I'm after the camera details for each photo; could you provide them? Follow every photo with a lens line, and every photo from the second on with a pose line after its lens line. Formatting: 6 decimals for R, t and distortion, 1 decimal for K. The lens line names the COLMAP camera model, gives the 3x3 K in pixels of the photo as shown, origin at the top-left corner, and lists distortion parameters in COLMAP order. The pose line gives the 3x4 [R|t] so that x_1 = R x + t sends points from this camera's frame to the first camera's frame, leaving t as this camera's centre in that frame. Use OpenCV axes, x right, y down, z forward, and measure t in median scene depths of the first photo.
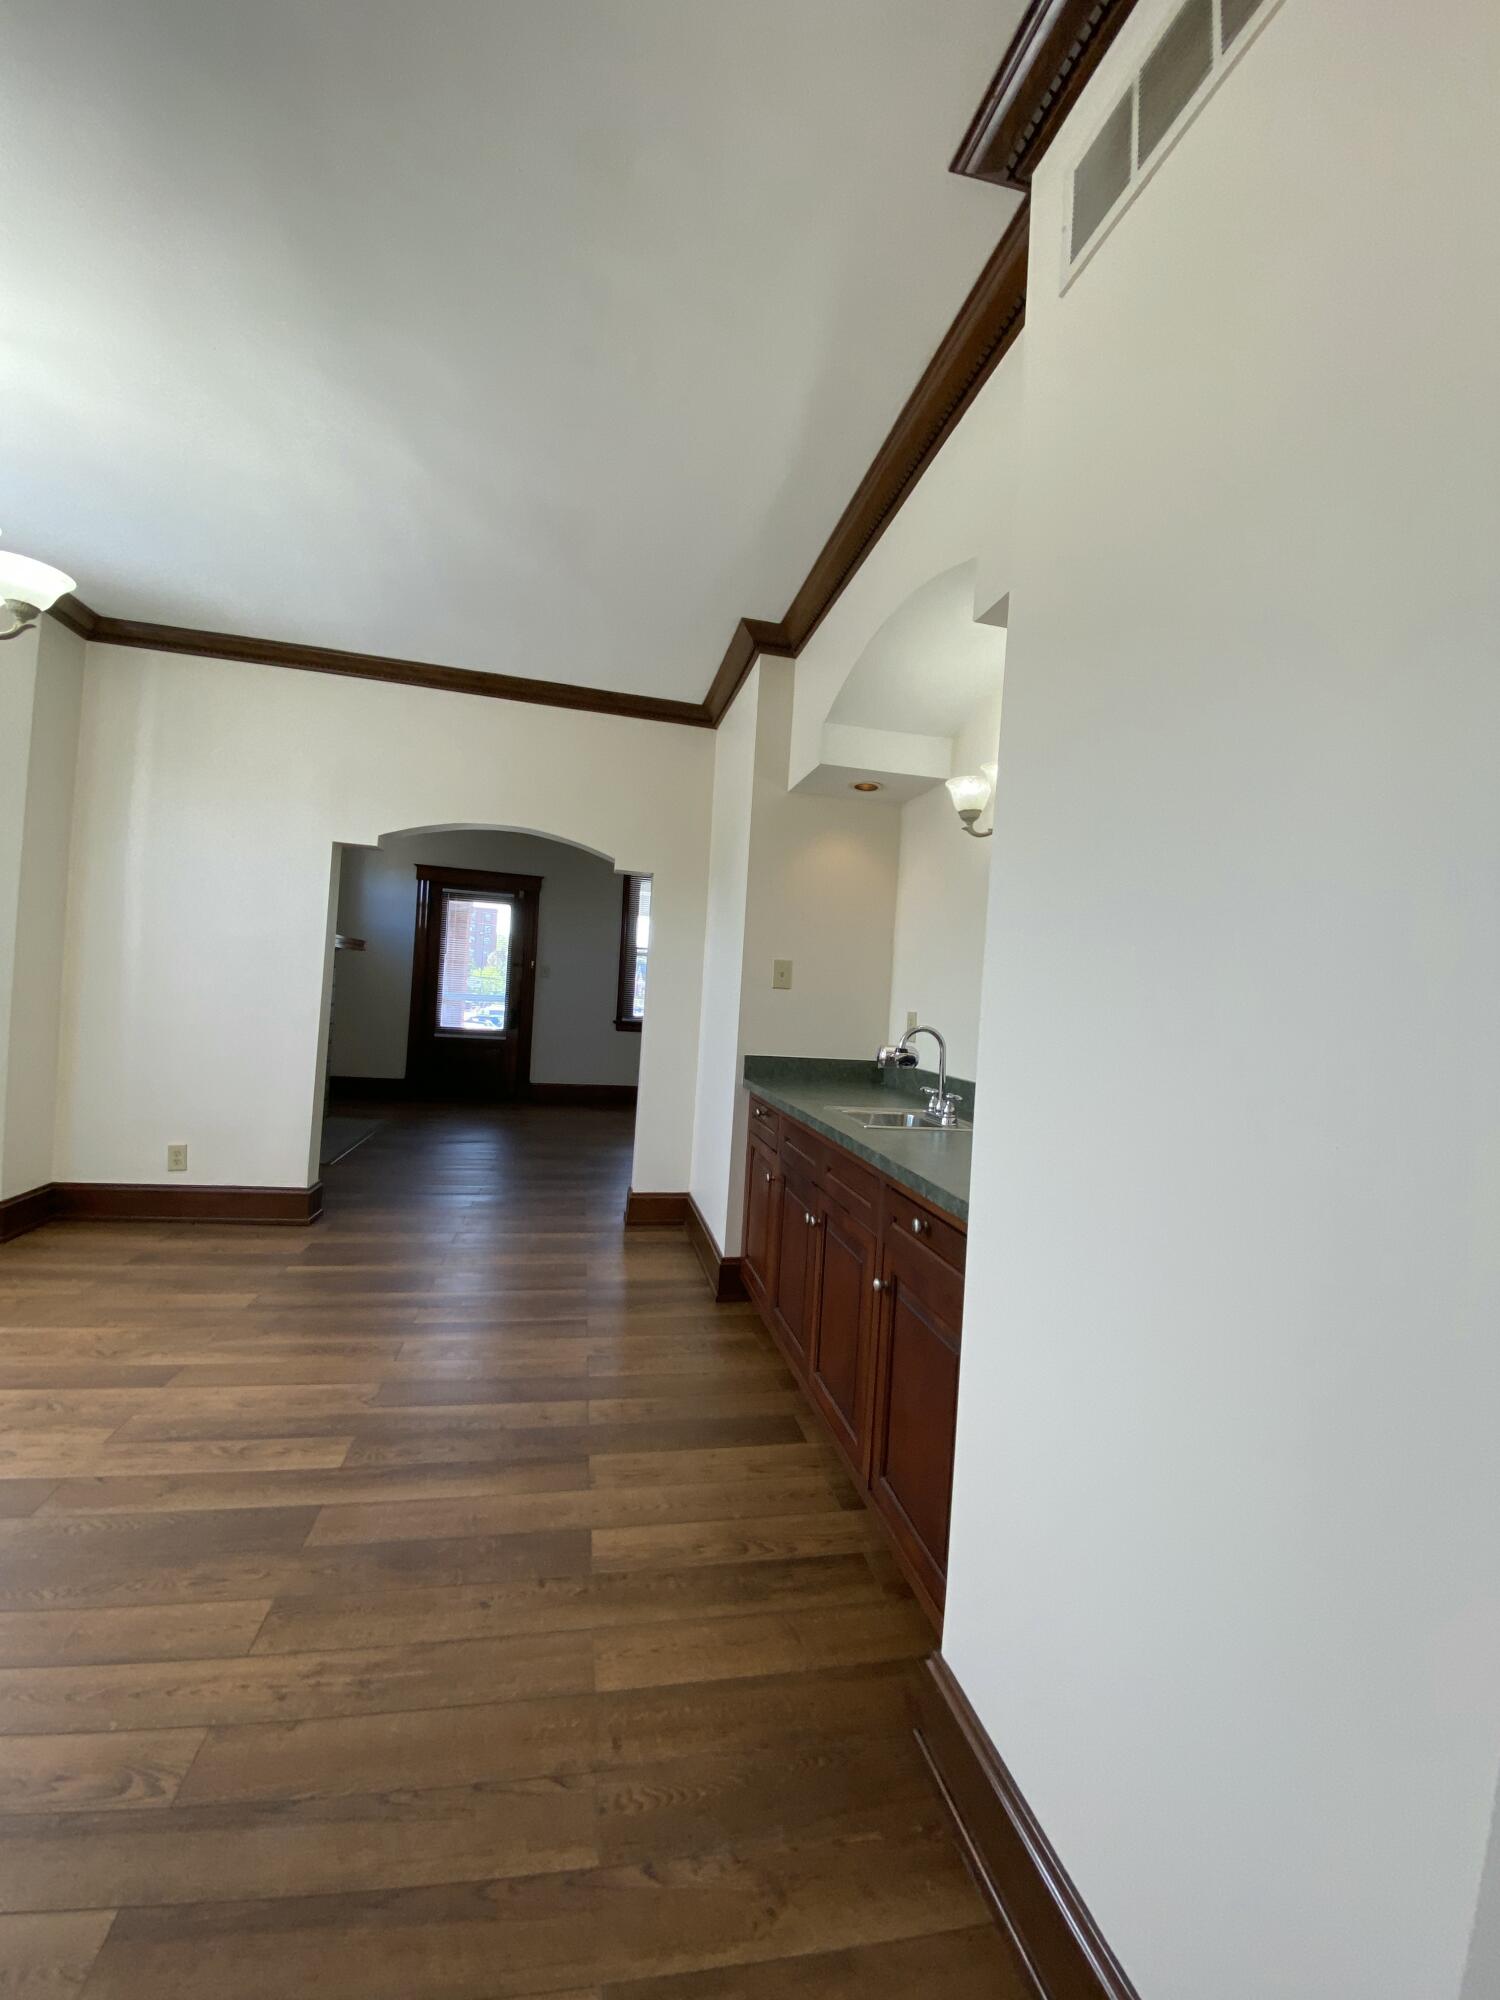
lens RADIAL K [[810.0, 0, 740.9], [0, 810.0, 995.9], [0, 0, 1]] dist [-0.002359, -0.000314]
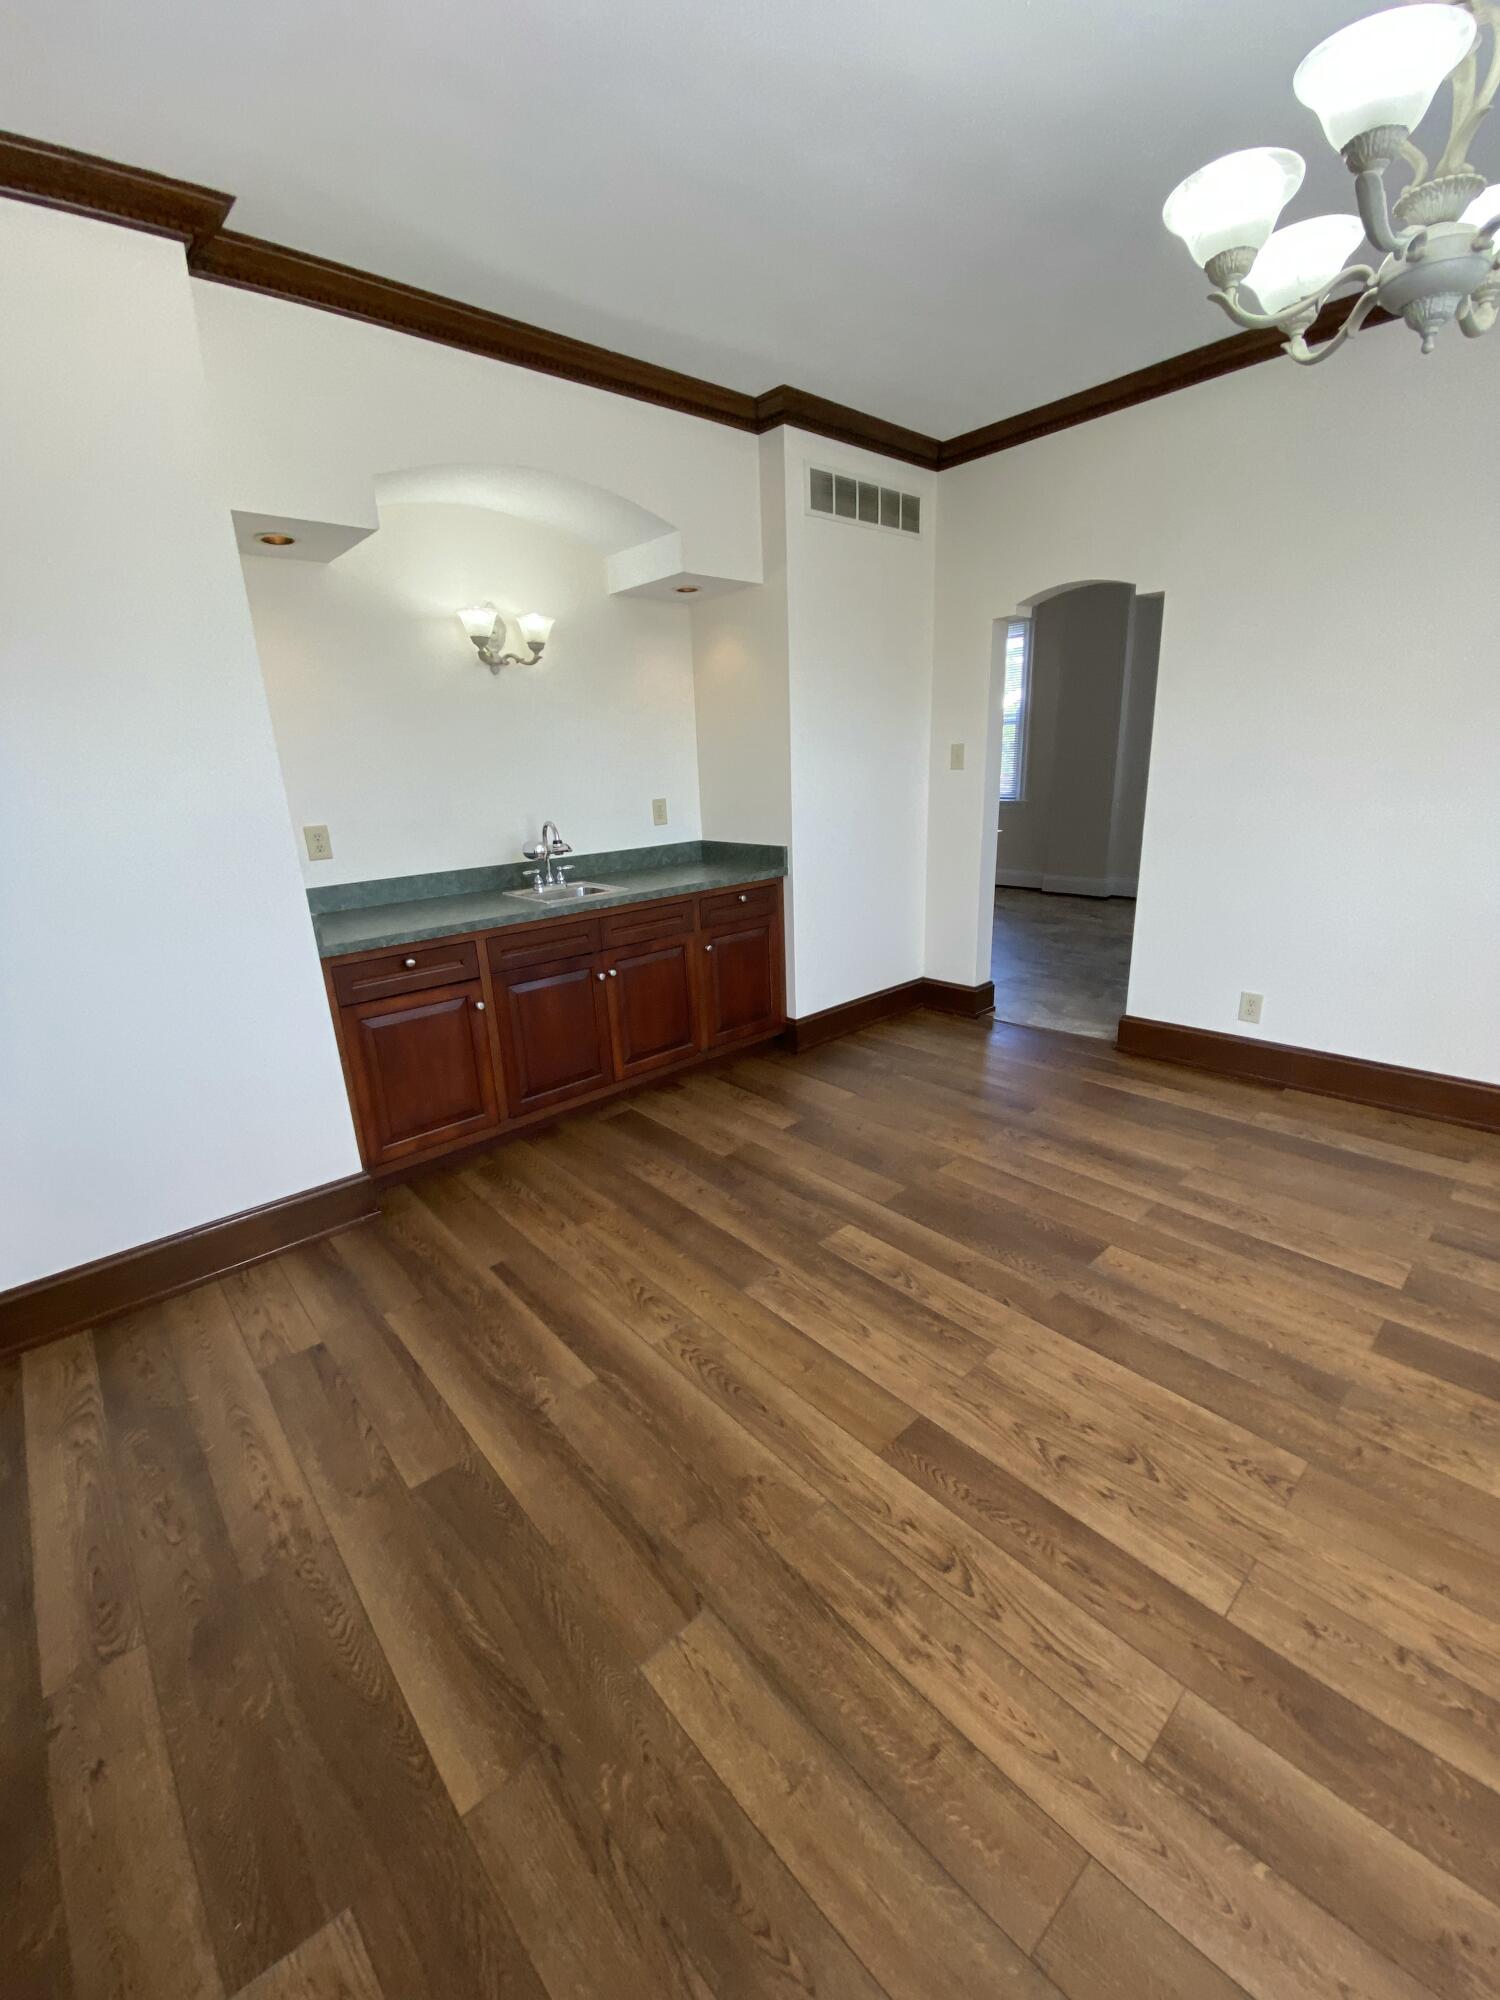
lens RADIAL K [[810.0, 0, 746.2], [0, 810.0, 1000.9], [0, 0, 1]] dist [-0.002359, -0.000314]
pose [[-0.511193, -0.272659, 0.815070, -1.276346], [0.017819, 0.944778, 0.327226, -0.132733], [-0.859281, 0.181800, -0.478105, 1.601058]]
